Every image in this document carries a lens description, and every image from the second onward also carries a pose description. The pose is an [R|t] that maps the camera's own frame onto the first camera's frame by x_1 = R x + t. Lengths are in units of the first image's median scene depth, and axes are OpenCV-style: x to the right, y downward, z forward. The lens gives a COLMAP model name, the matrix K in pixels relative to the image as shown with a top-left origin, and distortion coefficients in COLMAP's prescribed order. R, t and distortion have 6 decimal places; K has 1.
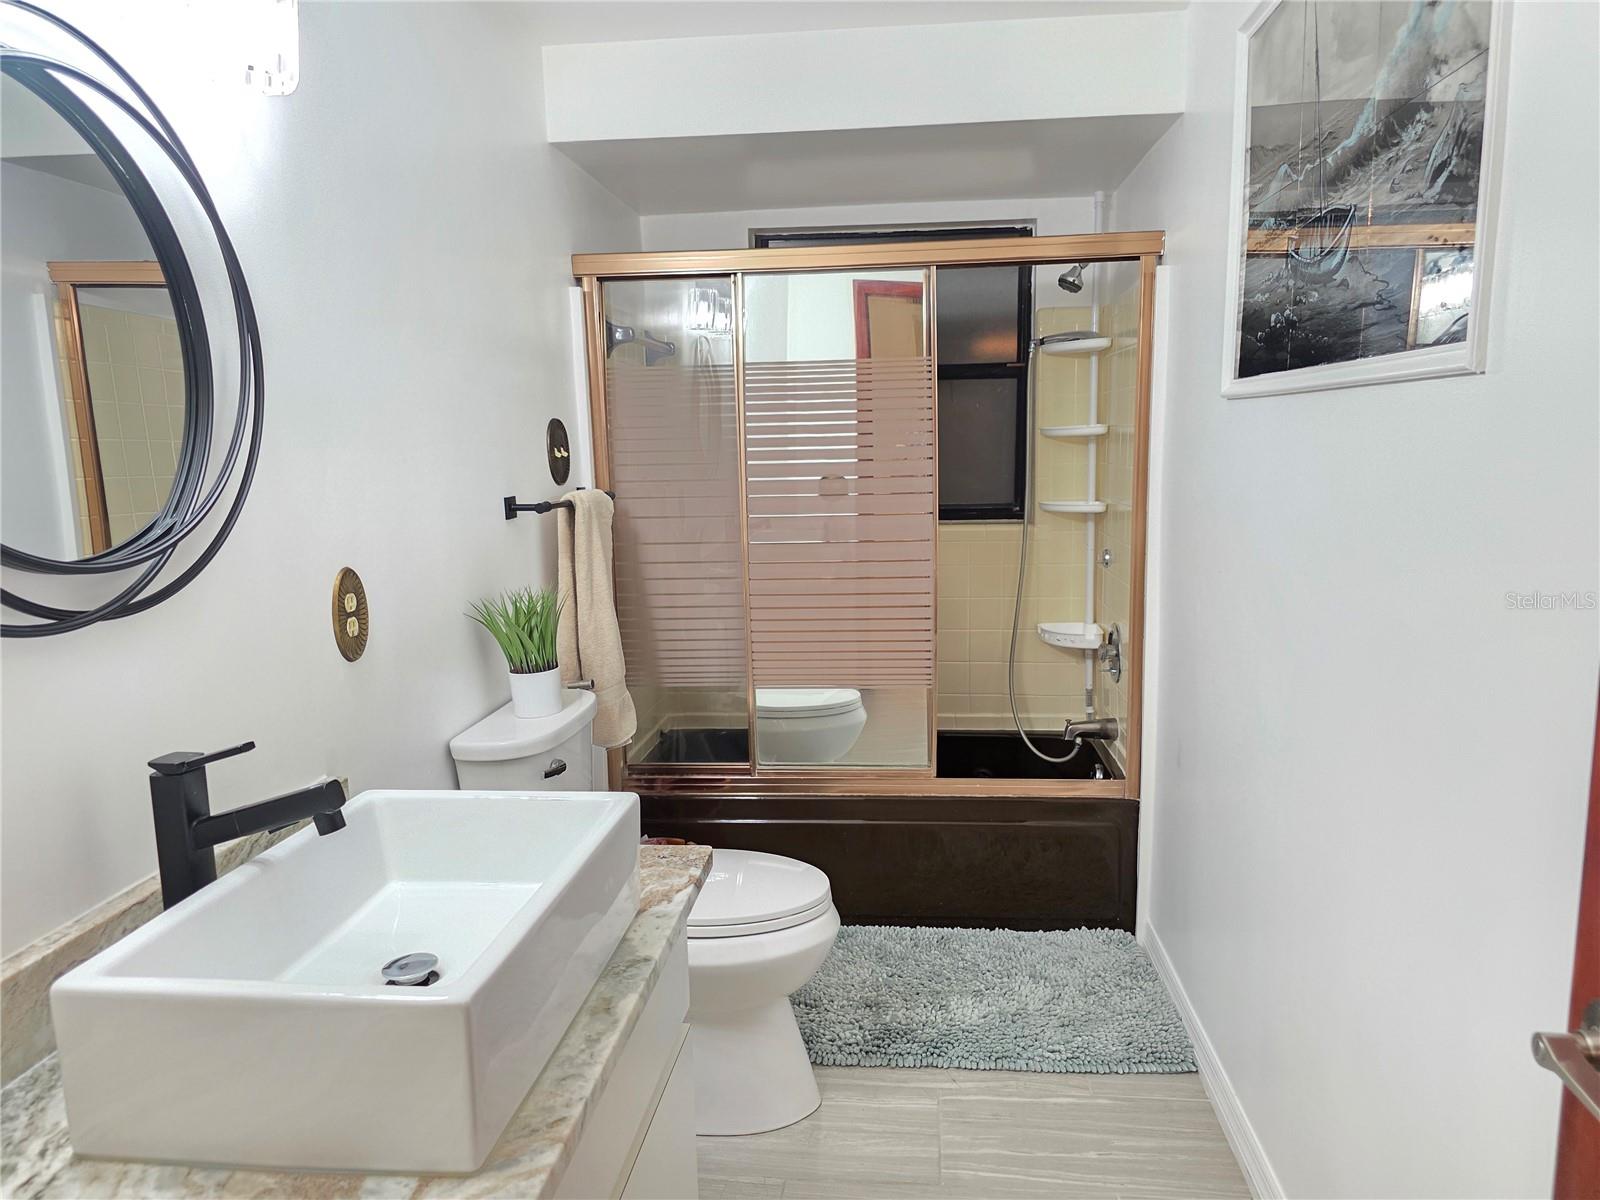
lens RADIAL K [[1082.3, 0, 810.1], [0, 1082.3, 600.3], [0, 0, 1]] dist [0.043909, -0.035283]
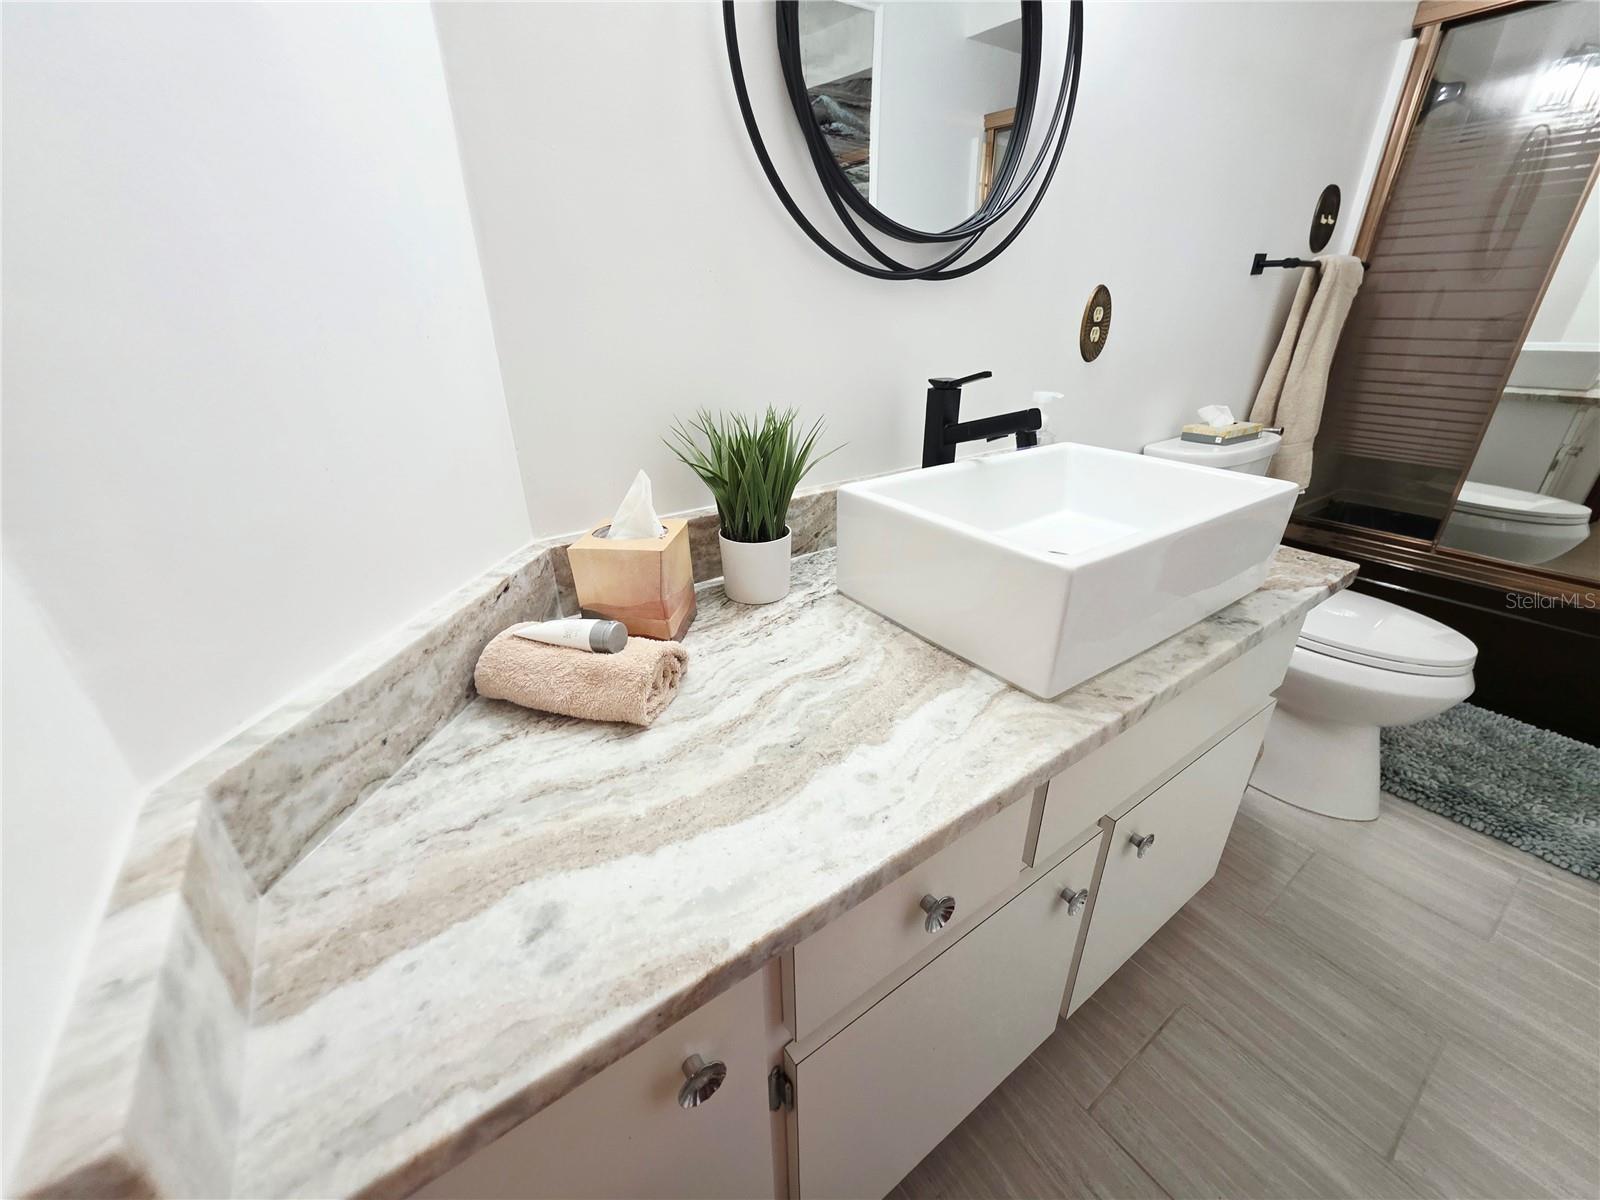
lens RADIAL K [[643.1, 0, 799.6], [0, 643.1, 601.1], [0, 0, 1]] dist [0.000619, 0.000386]
pose [[0.658712, 0.335426, -0.673490, -0.014366], [-0.115538, 0.929605, 0.349979, 0.096405], [0.743471, -0.152722, 0.651096, 0.162726]]
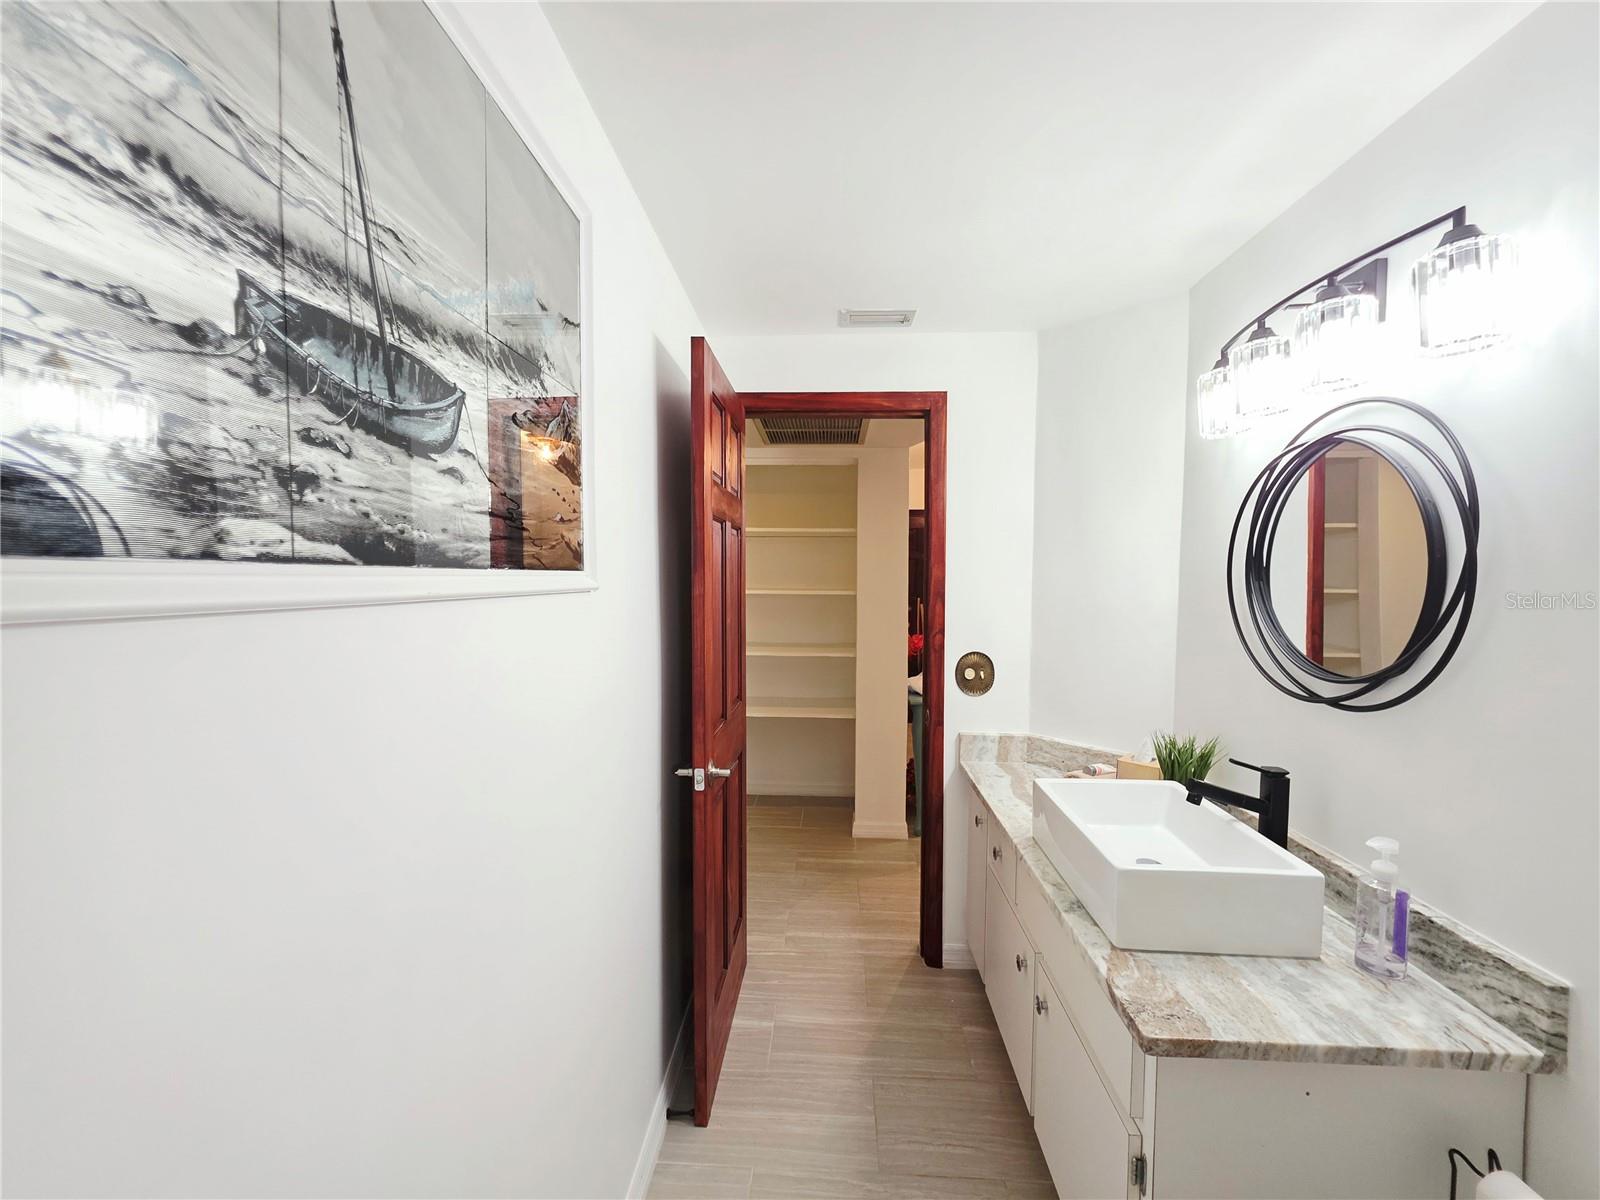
lens RADIAL K [[643.1, 0, 796.8], [0, 643.1, 602.4], [0, 0, 1]] dist [0.000619, 0.000386]
pose [[-0.999228, 0.012840, -0.037141, 0.230374], [0.005742, 0.982676, 0.185240, -0.257093], [0.038876, 0.184884, -0.981991, 1.399400]]
